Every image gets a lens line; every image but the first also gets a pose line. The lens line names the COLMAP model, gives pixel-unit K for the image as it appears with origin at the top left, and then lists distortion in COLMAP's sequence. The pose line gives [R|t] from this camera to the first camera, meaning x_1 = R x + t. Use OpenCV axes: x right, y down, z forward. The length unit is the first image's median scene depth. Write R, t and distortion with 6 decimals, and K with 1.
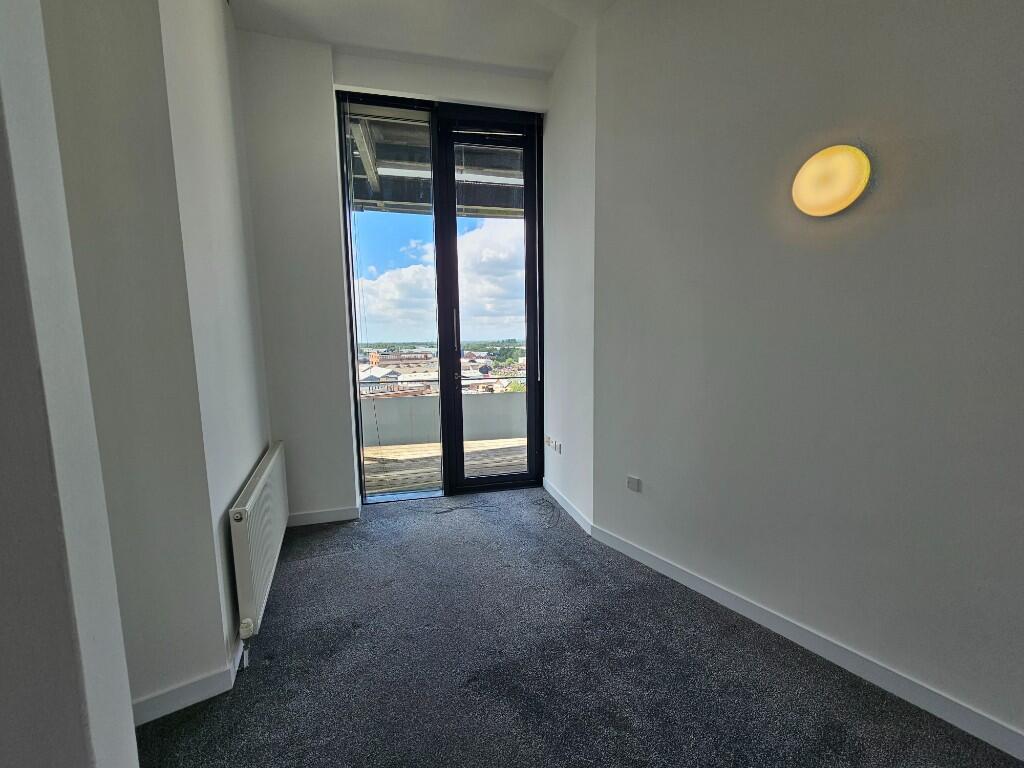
lens RADIAL K [[422.4, 0, 512.0], [0, 422.4, 384.0], [0, 0, 1]] dist [-0.000925, 0.000089]
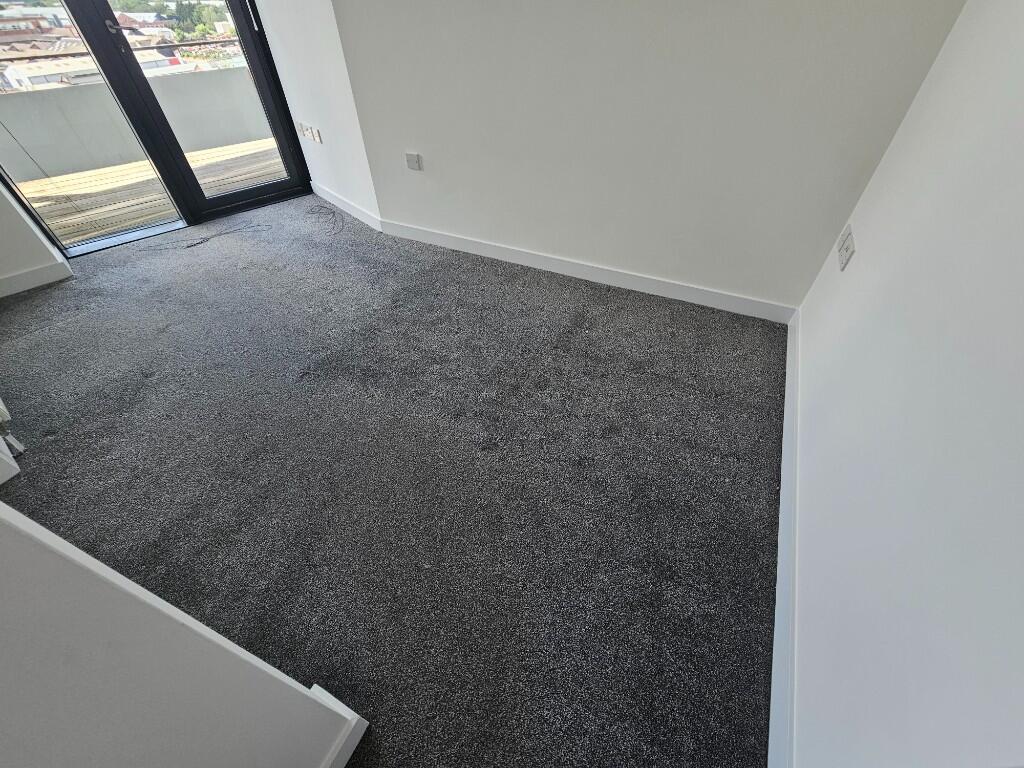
lens RADIAL K [[422.4, 0, 512.0], [0, 422.4, 384.0], [0, 0, 1]] dist [-0.000925, 0.000089]
pose [[0.873219, -0.335887, 0.353084, -0.011438], [0.054241, 0.787018, 0.614541, 0.051434], [-0.484300, -0.517478, 0.705458, -0.008609]]
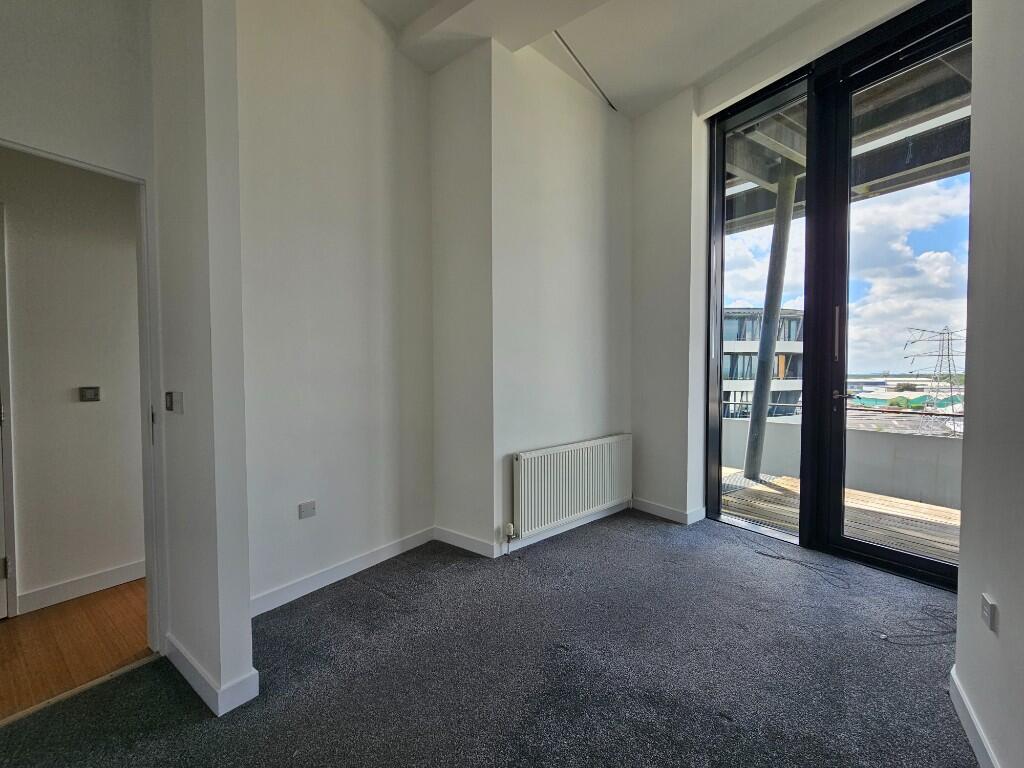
lens RADIAL K [[422.4, 0, 512.0], [0, 422.4, 384.0], [0, 0, 1]] dist [-0.000925, 0.000089]
pose [[0.333805, 0.034447, -0.942013, 0.455726], [-0.100928, 0.994894, 0.000616, 0.023015], [0.937223, 0.094870, 0.335577, 0.238679]]
